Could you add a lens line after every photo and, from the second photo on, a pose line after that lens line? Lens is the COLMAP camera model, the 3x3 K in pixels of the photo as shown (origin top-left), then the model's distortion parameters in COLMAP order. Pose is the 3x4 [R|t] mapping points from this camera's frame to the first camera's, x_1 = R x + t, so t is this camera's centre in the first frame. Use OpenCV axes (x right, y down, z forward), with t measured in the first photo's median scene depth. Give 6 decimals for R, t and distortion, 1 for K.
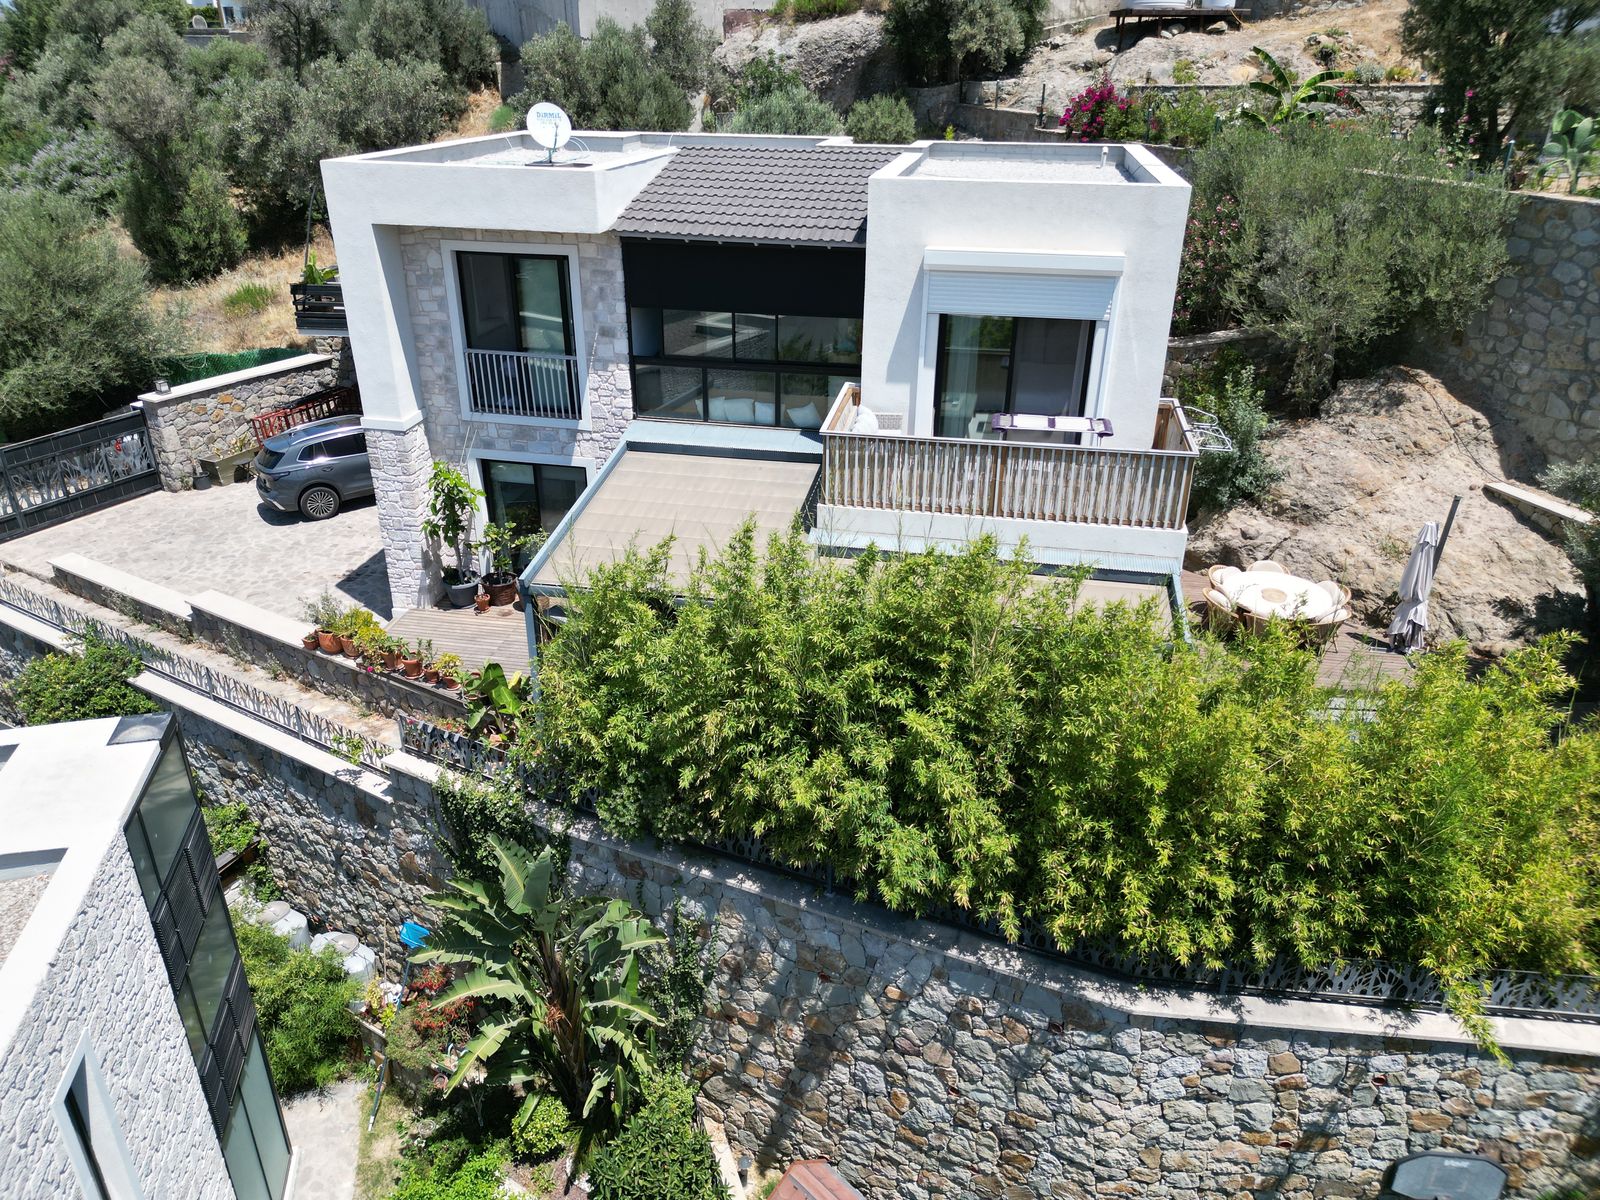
lens RADIAL K [[1125.7, 0, 798.7], [0, 1125.7, 600.4], [0, 0, 1]] dist [0.056669, -0.055275]
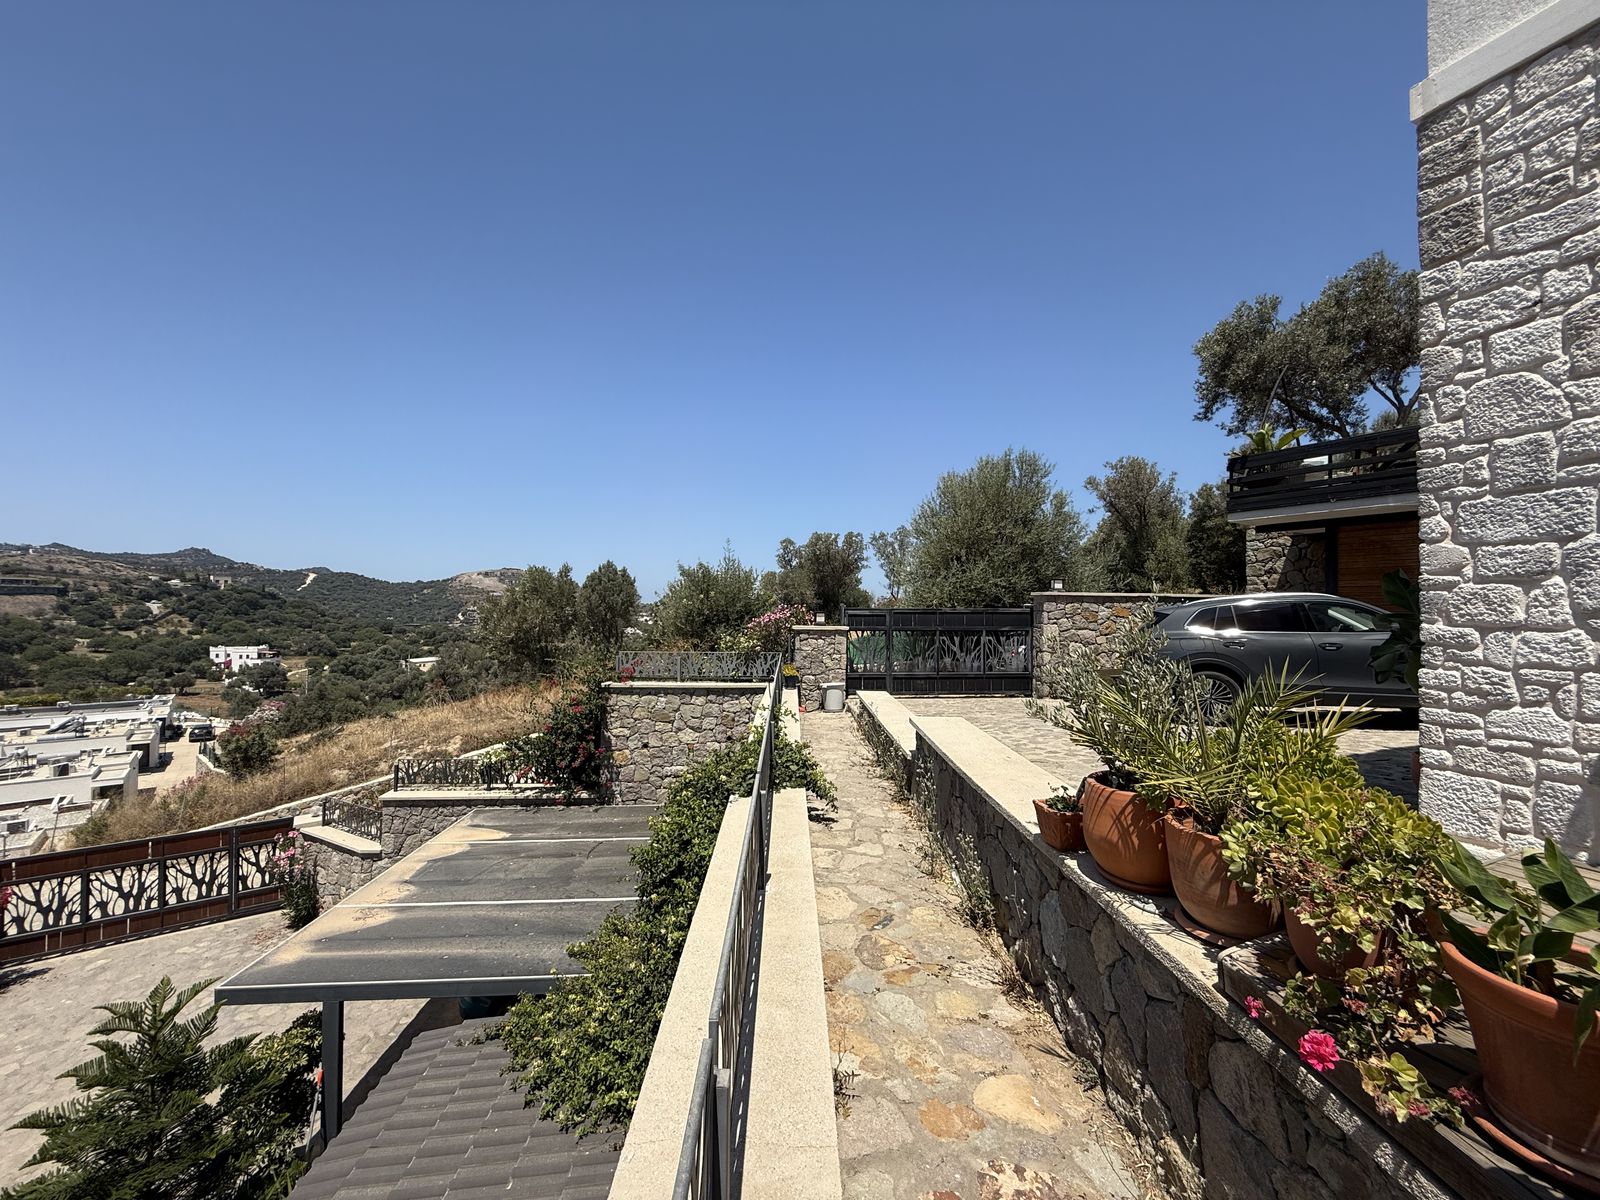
lens RADIAL K [[637.1, 0, 797.7], [0, 637.1, 599.8], [0, 0, 1]] dist [0.000193, 0.000369]
pose [[0.539226, -0.013319, -0.842056, -0.342068], [-0.374087, 0.892028, -0.253663, 0.054324], [0.754516, 0.451784, 0.476022, 0.879703]]
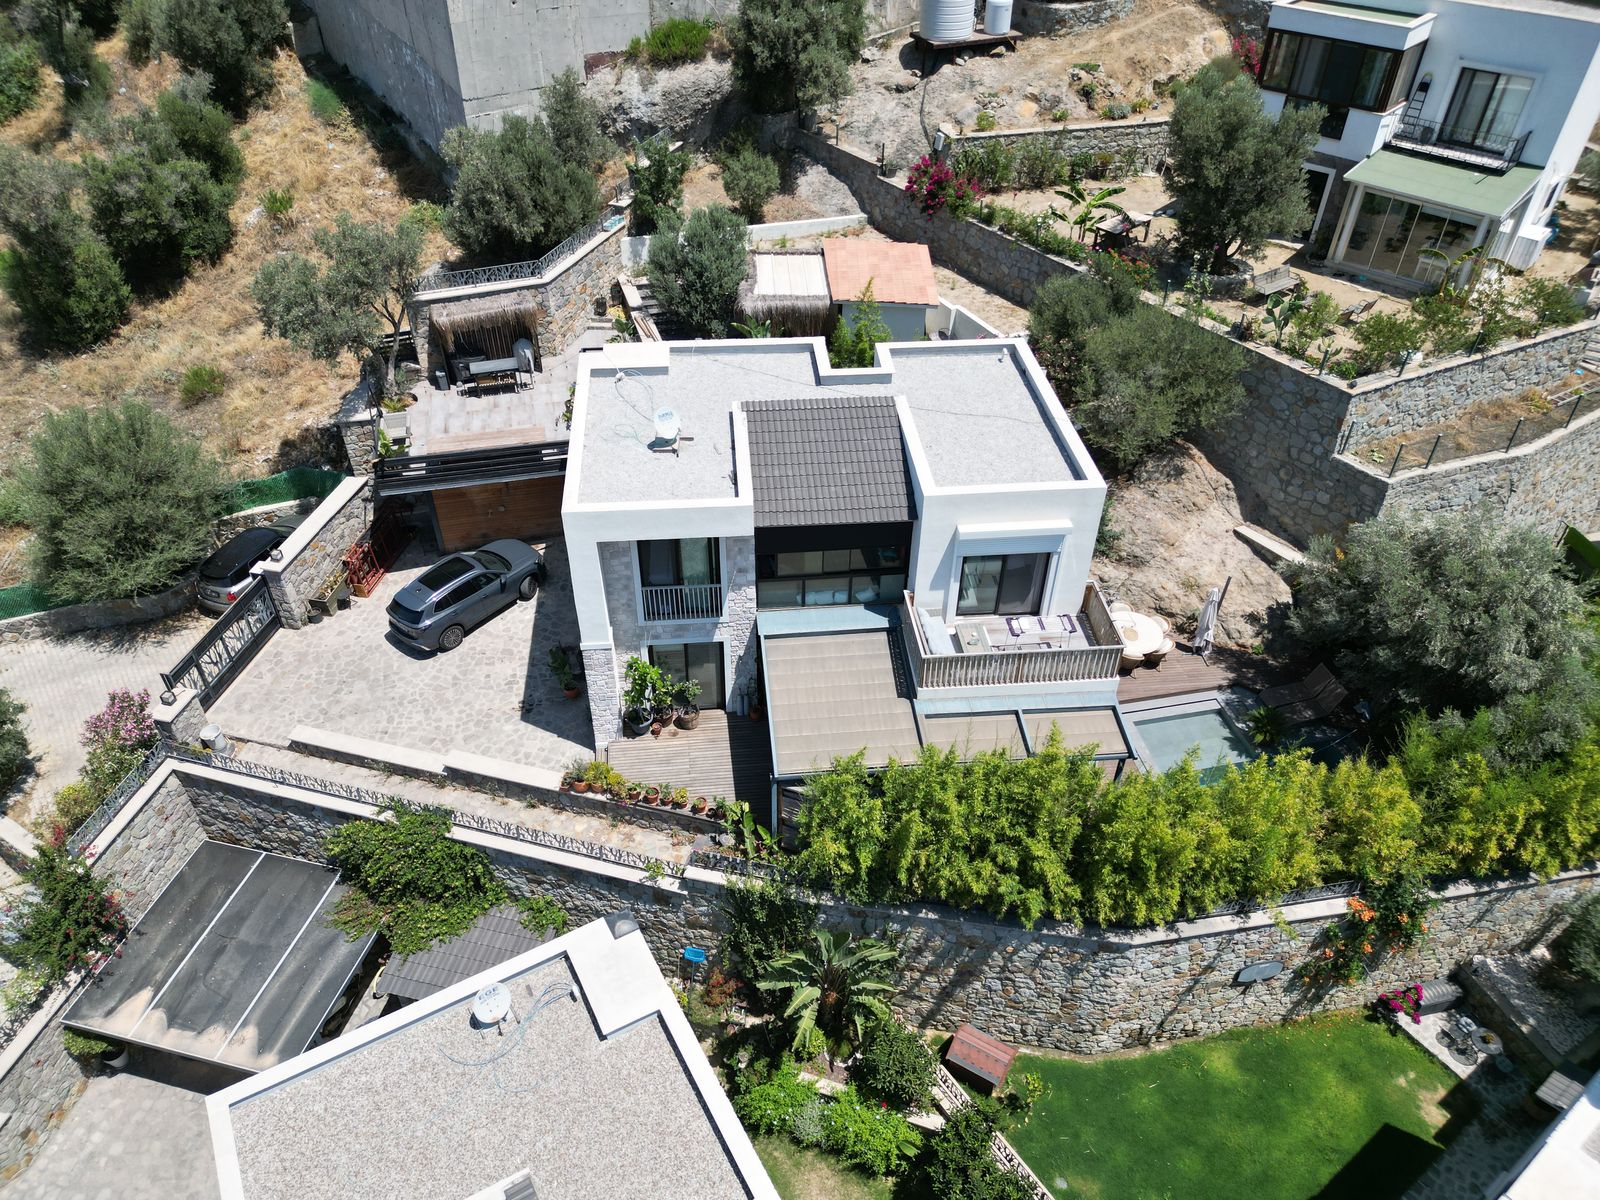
lens RADIAL K [[1125.7, 0, 798.7], [0, 1125.7, 600.4], [0, 0, 1]] dist [0.056669, -0.055275]
pose [[0.960562, -0.176446, 0.214913, -0.424649], [0.120074, 0.960314, 0.251754, -0.564315], [-0.250805, -0.216020, 0.943627, -0.464751]]
